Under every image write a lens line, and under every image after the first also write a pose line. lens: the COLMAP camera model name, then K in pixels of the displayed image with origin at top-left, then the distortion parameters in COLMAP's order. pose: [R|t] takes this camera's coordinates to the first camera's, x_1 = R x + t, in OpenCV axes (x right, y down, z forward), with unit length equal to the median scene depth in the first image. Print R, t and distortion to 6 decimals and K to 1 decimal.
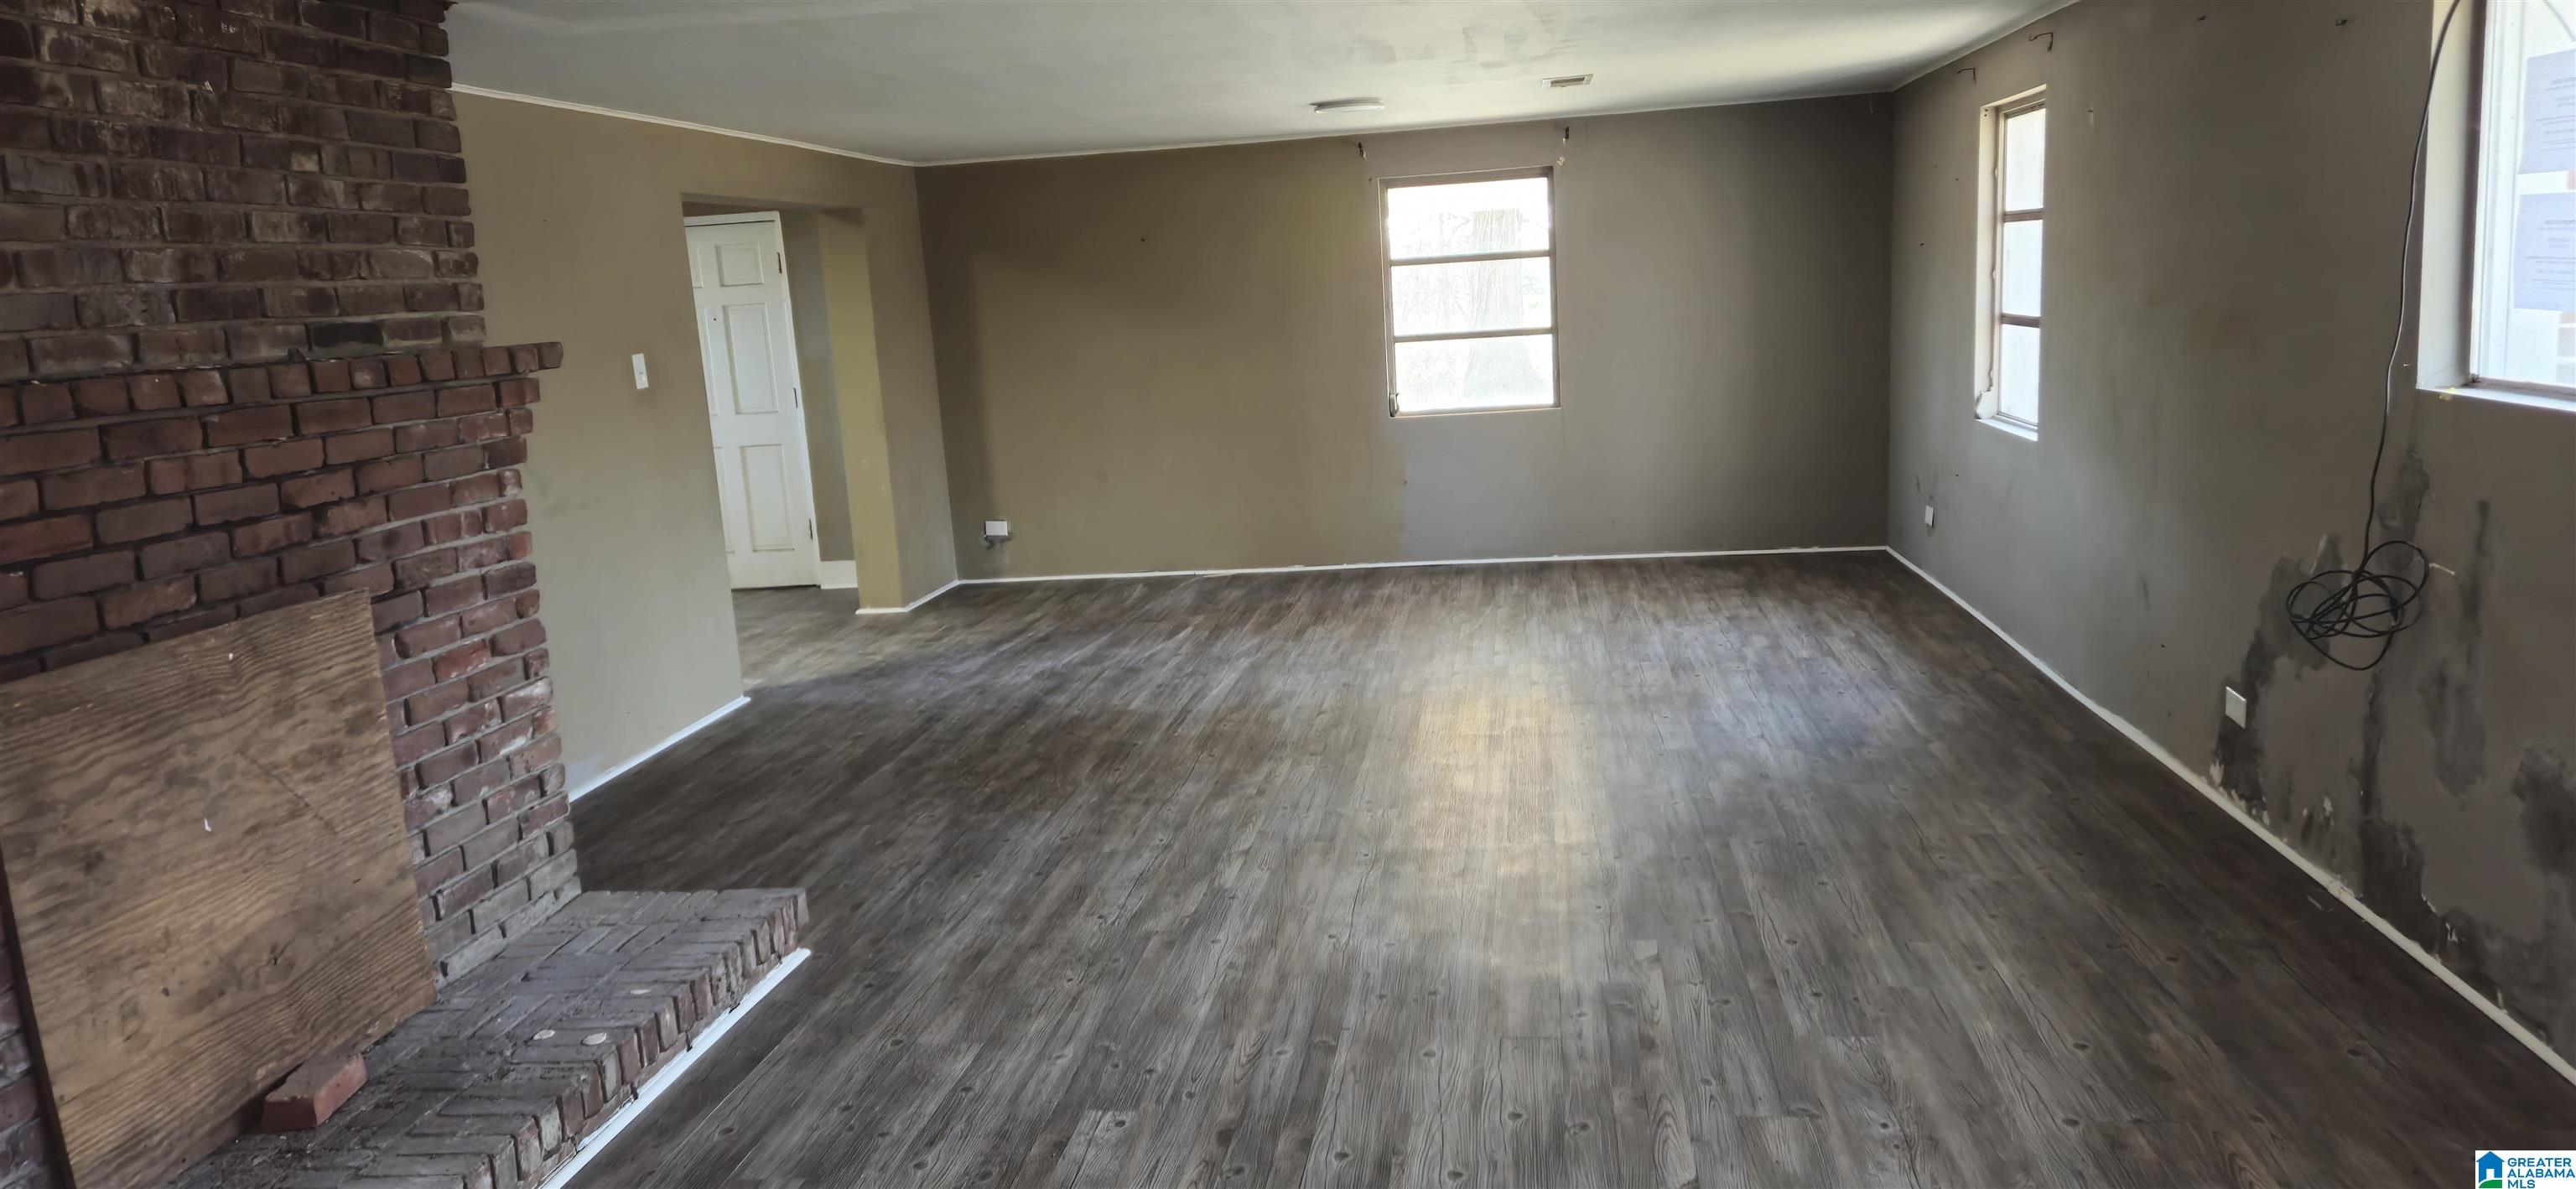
lens RADIAL K [[1665.5, 0, 1258.9], [0, 1665.5, 587.2], [0, 0, 1]] dist [0.074350, -0.080040]
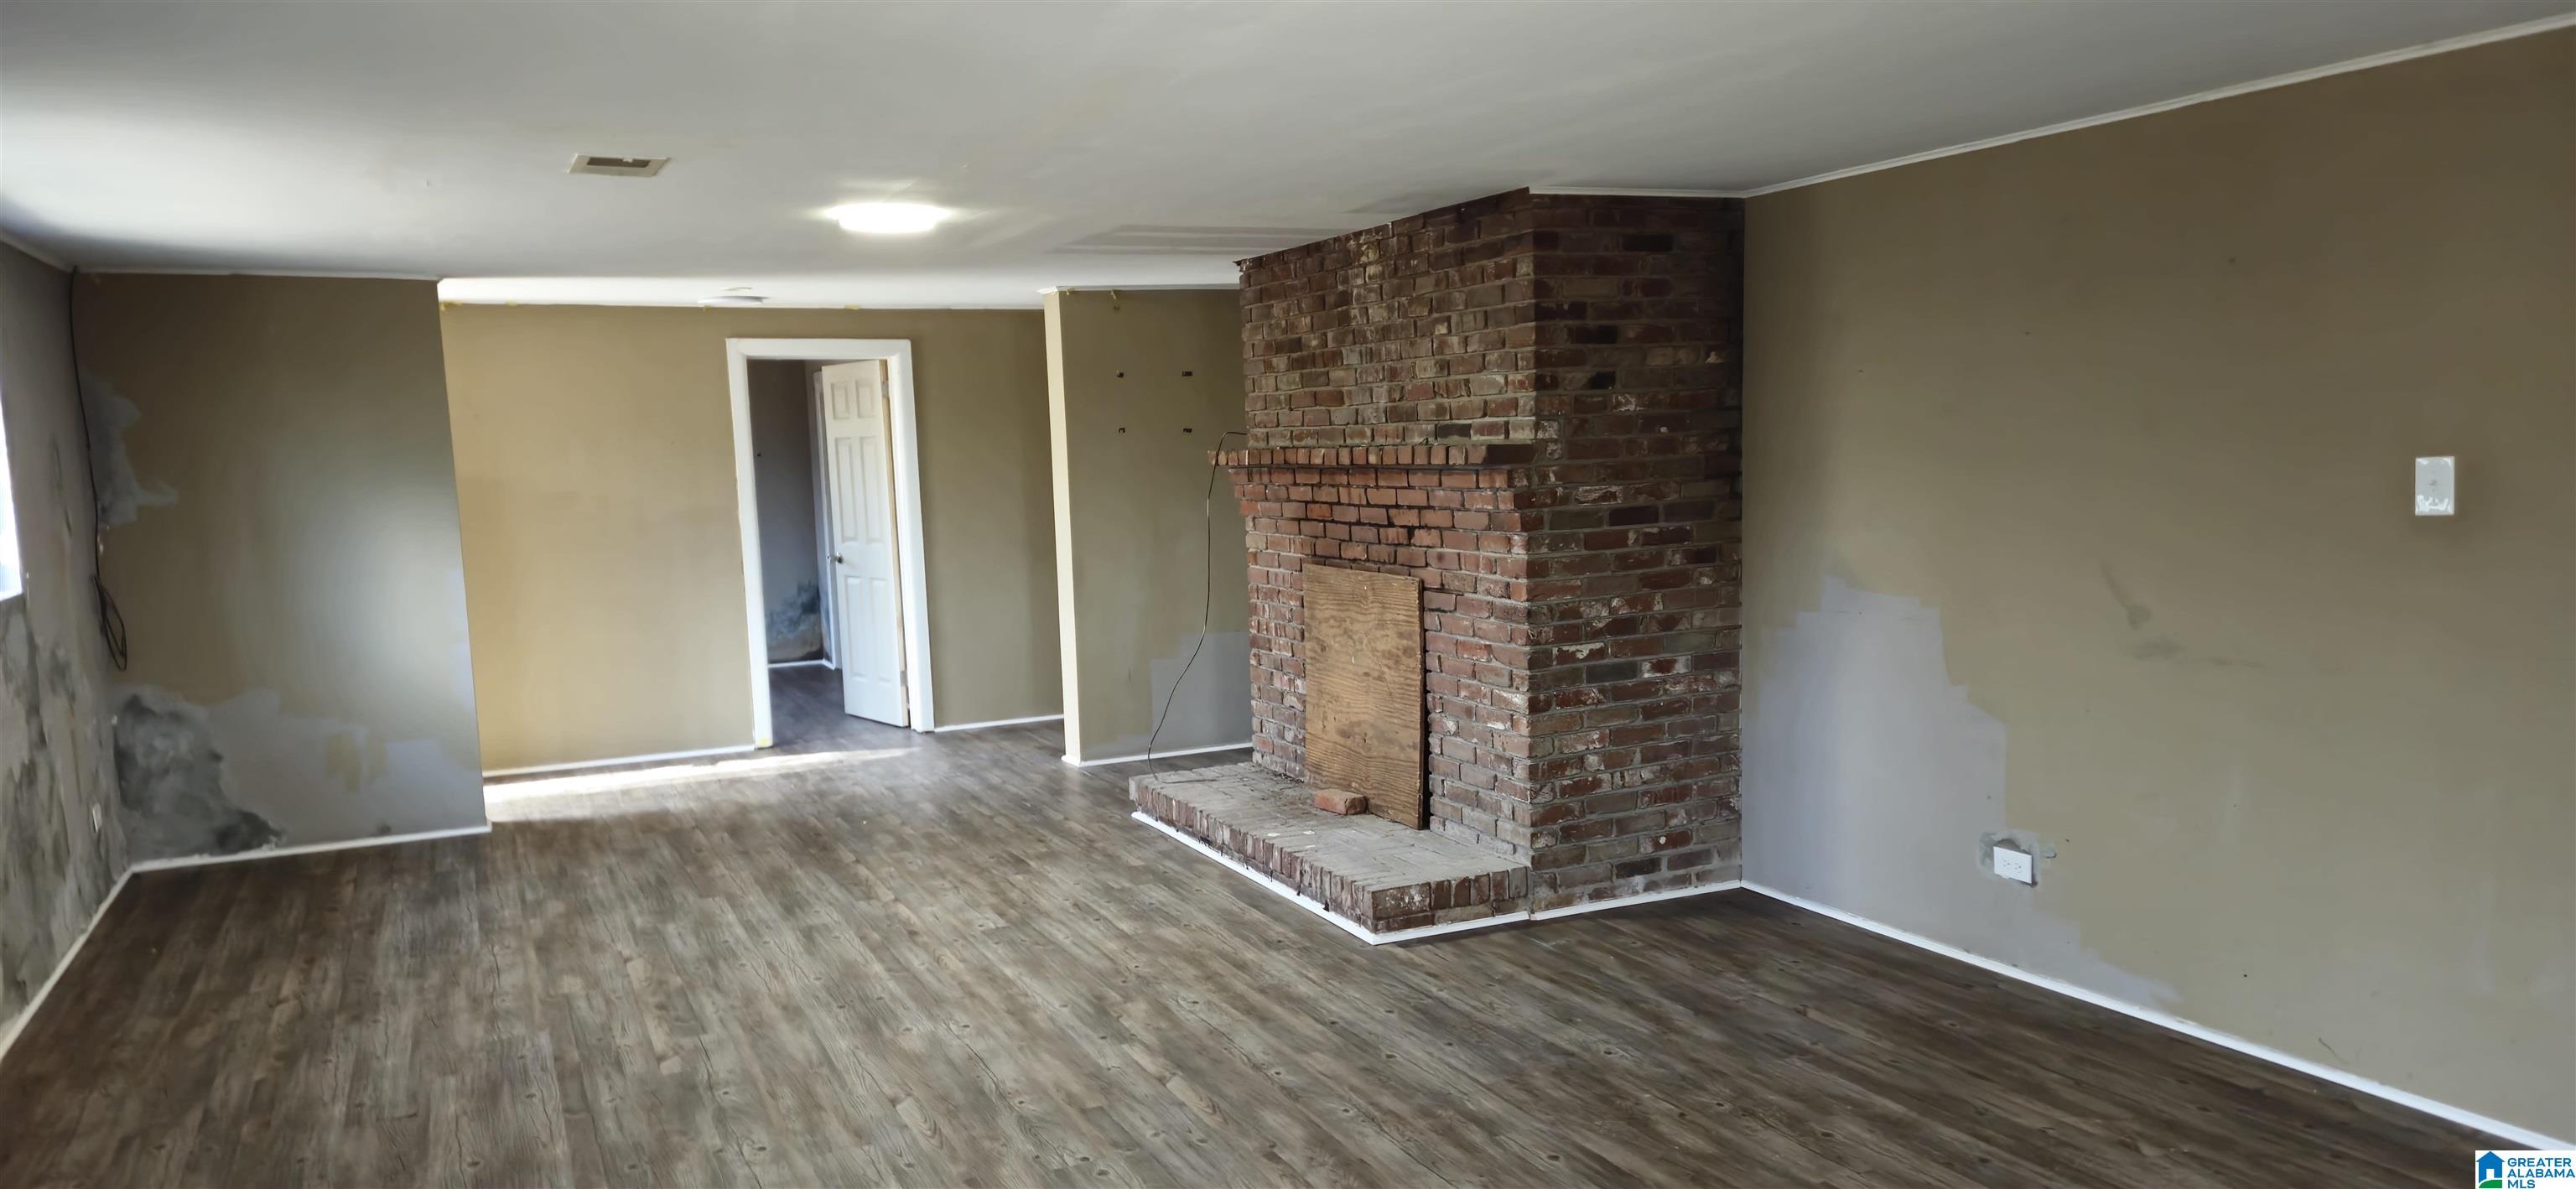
lens RADIAL K [[1654.2, 0, 1296.2], [0, 1654.2, 630.2], [0, 0, 1]] dist [0.106172, -0.110501]
pose [[-0.805922, 0.153850, -0.571681, 0.500130], [-0.026317, 0.955378, 0.294210, -0.409445], [0.591436, 0.252155, -0.765912, 2.067024]]
